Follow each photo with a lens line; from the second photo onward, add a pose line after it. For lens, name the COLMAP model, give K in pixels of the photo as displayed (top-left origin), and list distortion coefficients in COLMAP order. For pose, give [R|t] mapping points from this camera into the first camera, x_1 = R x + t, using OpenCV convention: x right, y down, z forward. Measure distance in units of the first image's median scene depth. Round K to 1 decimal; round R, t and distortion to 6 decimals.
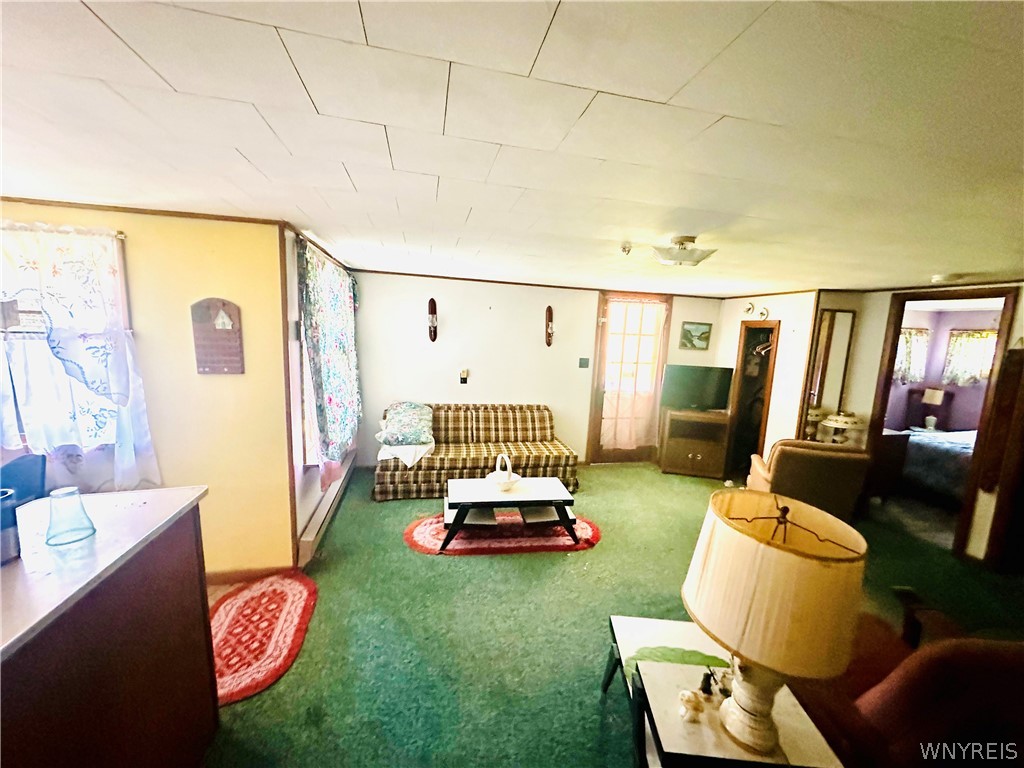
lens RADIAL K [[407.2, 0, 514.3], [0, 407.2, 385.5], [0, 0, 1]] dist [-0.002627, 0.000738]
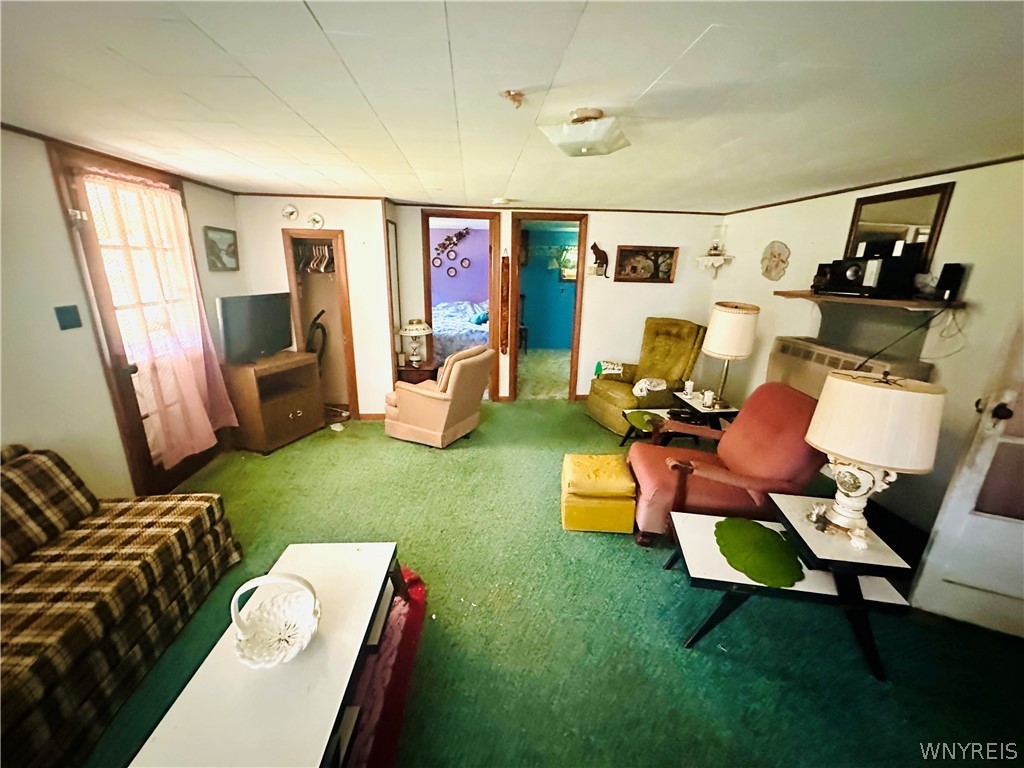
lens RADIAL K [[407.2, 0, 511.5], [0, 407.2, 384.4], [0, 0, 1]] dist [-0.002627, 0.000738]
pose [[0.126506, -0.321285, 0.938495, -0.191147], [0.125777, 0.943655, 0.306097, -0.058374], [-0.983959, 0.079318, 0.159789, 0.447015]]
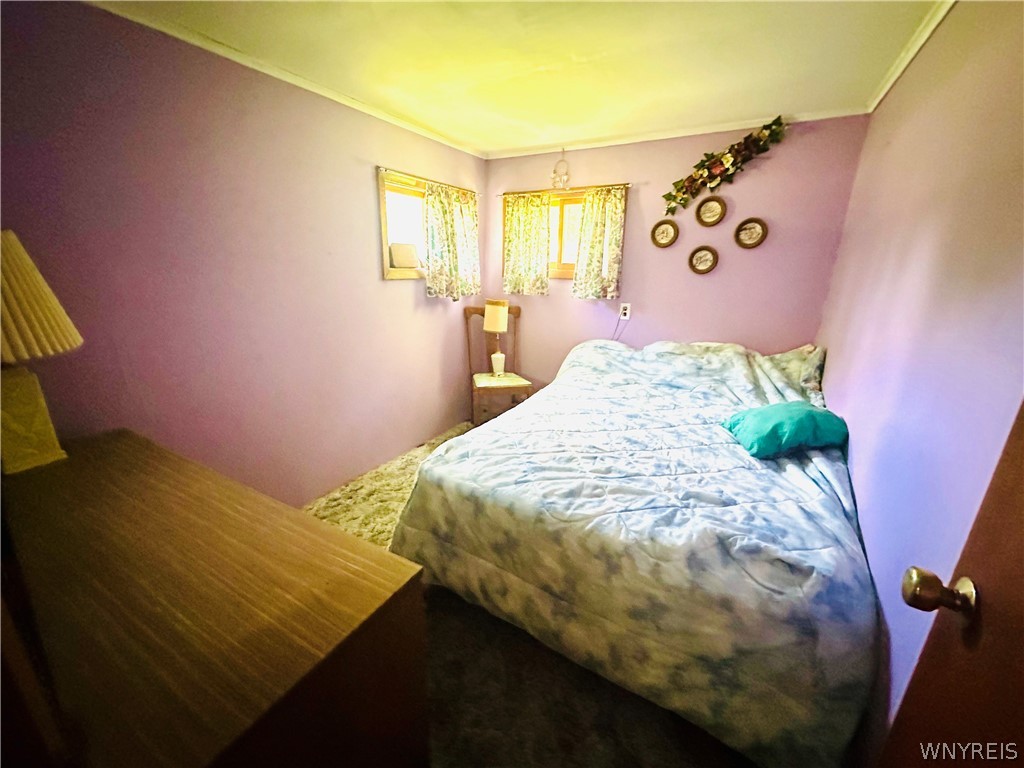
lens RADIAL K [[407.2, 0, 512.0], [0, 407.2, 384.4], [0, 0, 1]] dist [-0.002627, 0.000738]
pose [[0.673090, -0.237769, 0.700297, 0.710708], [0.111229, 0.968685, 0.221985, -0.007066], [-0.731148, -0.071523, 0.678459, 0.671482]]
